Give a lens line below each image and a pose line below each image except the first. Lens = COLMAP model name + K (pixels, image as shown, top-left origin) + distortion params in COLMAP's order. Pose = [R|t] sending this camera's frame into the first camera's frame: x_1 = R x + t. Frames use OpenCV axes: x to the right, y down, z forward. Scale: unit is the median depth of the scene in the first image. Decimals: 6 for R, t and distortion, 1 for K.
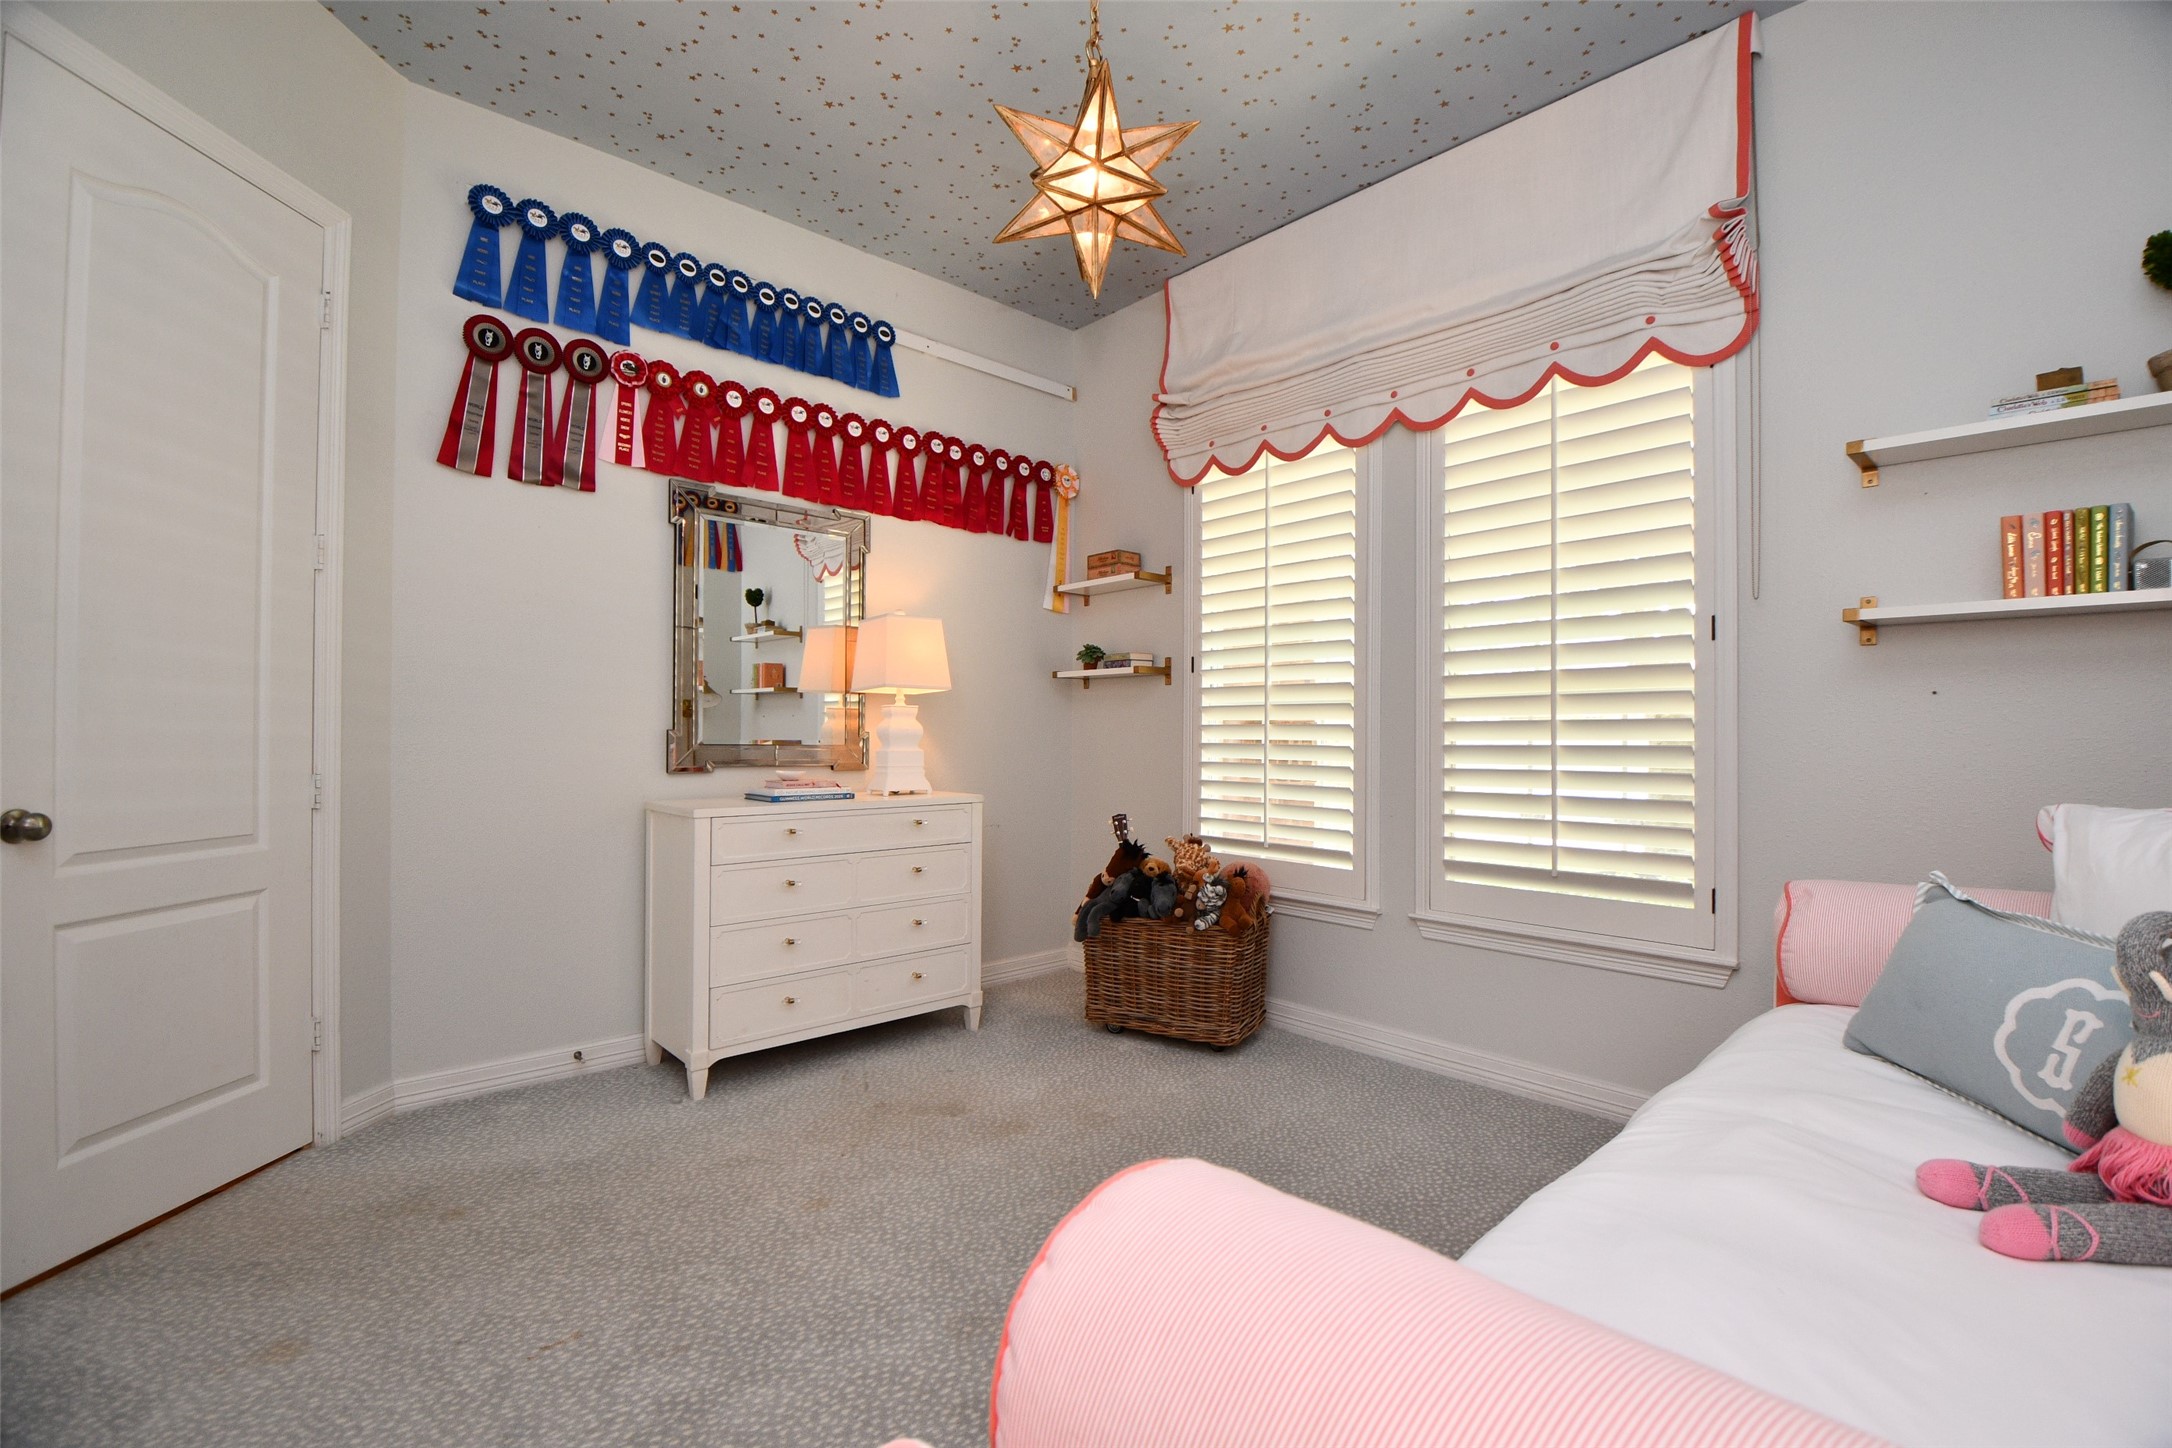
lens RADIAL K [[953.2, 0, 1067.4], [0, 953.2, 725.6], [0, 0, 1]] dist [-0.013314, -0.006843]
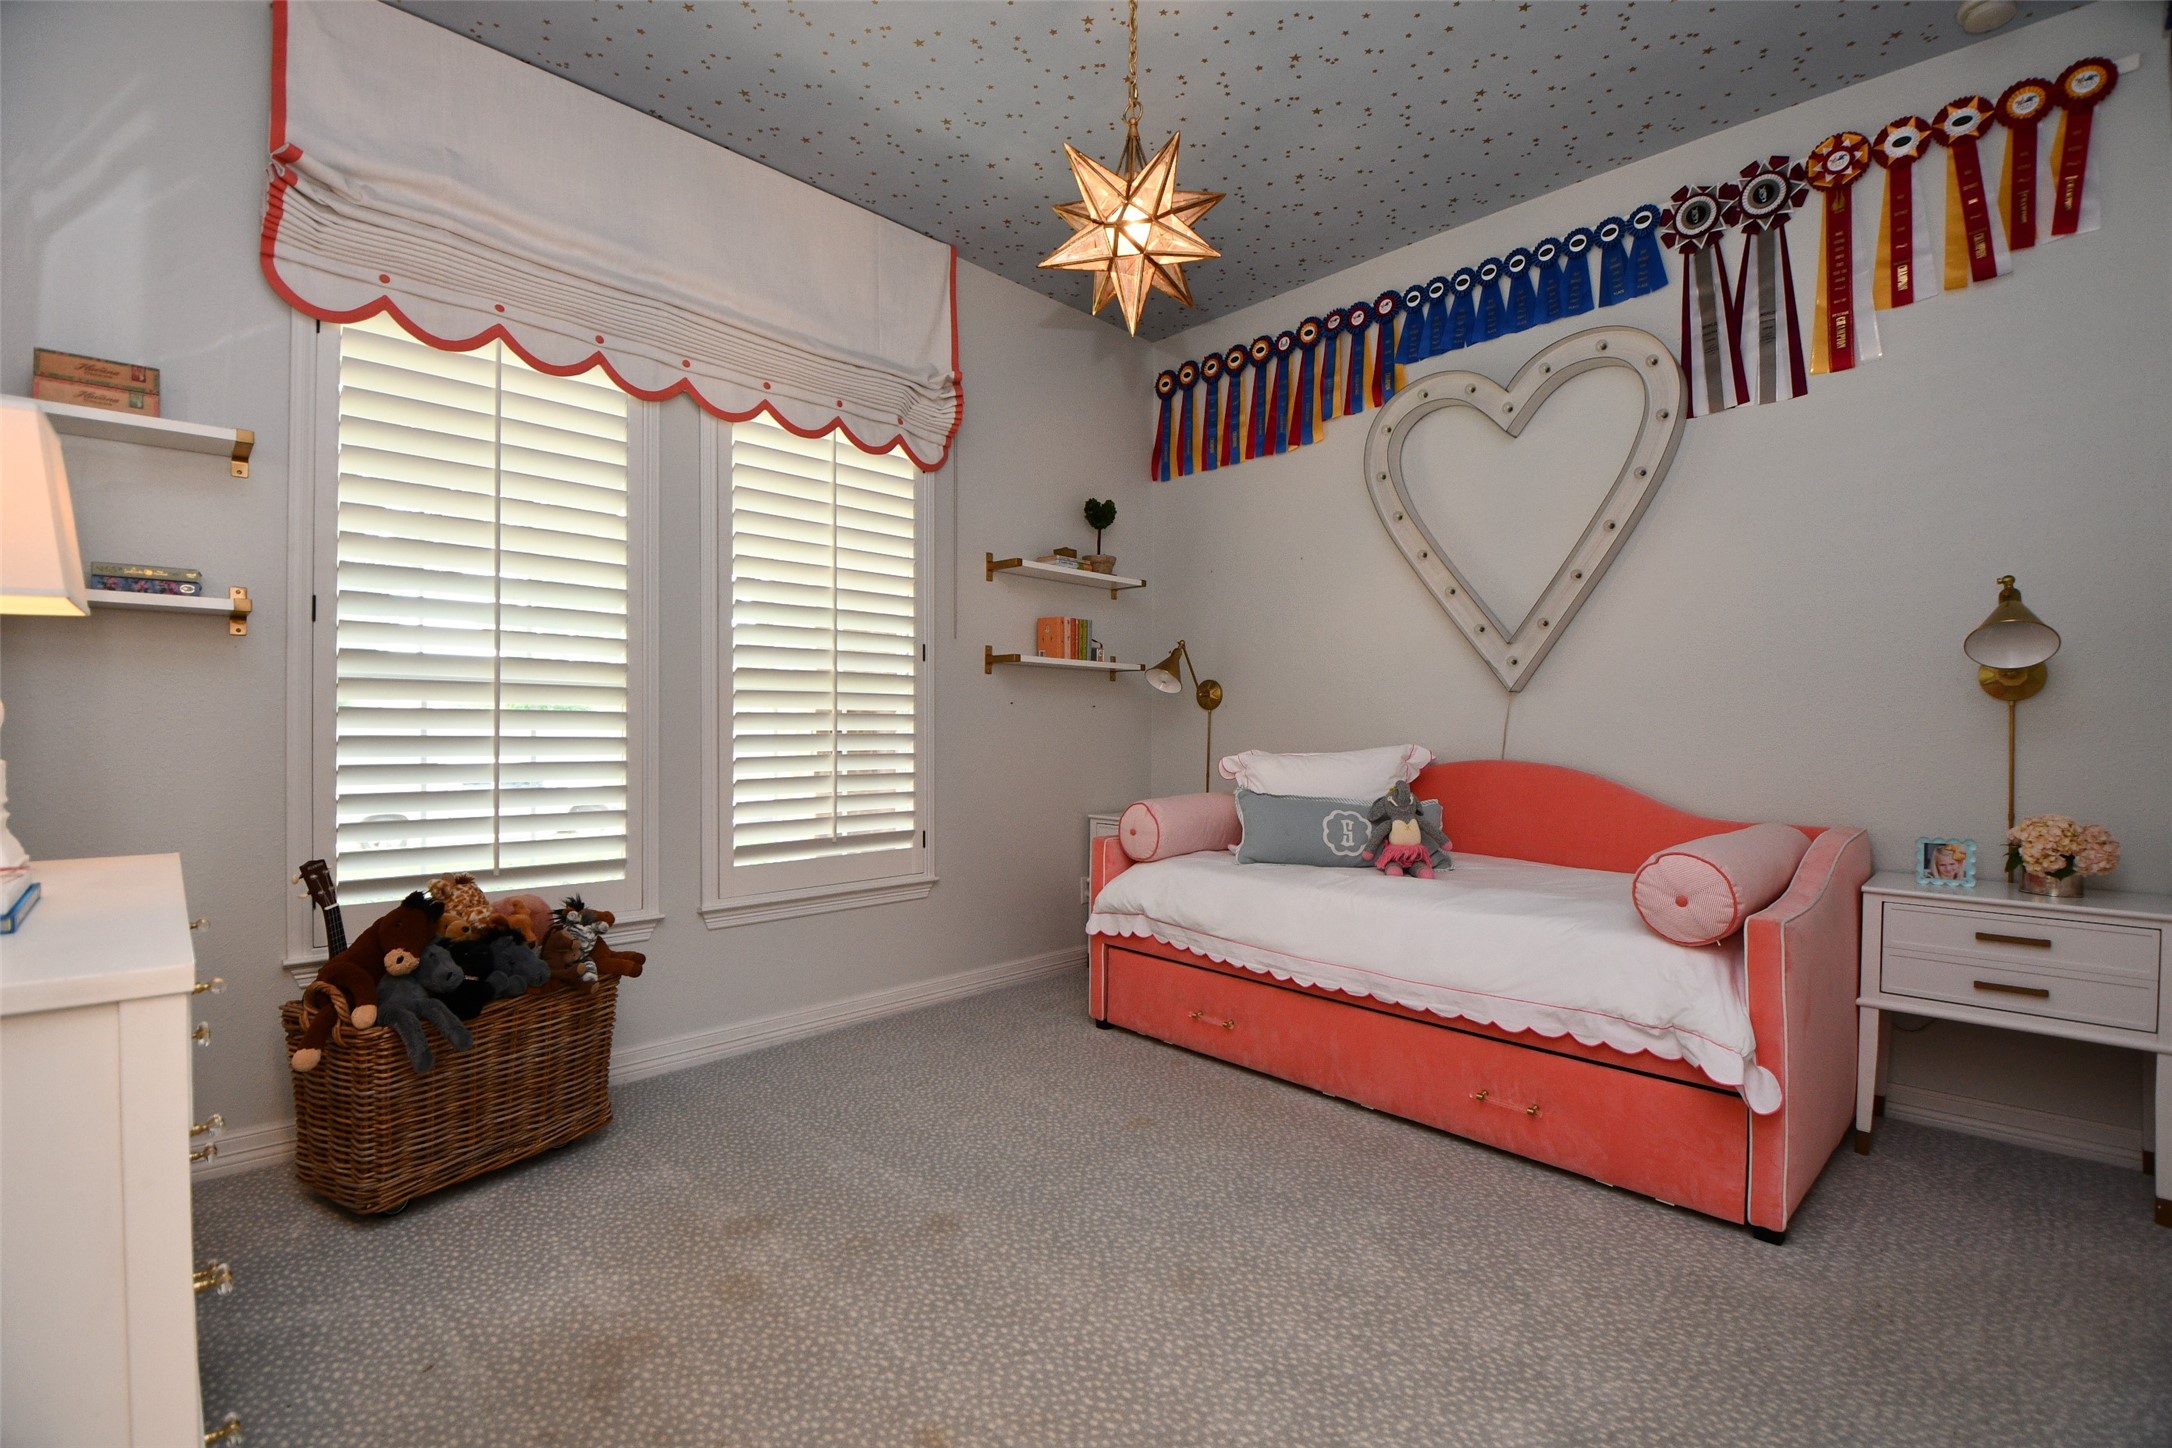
lens RADIAL K [[953.2, 0, 1068.4], [0, 953.2, 731.8], [0, 0, 1]] dist [-0.013314, -0.006843]
pose [[-0.057381, -0.004282, 0.998343, -0.650445], [-0.013619, 0.999901, 0.003506, 0.009015], [-0.998259, -0.013396, -0.057434, 0.701573]]
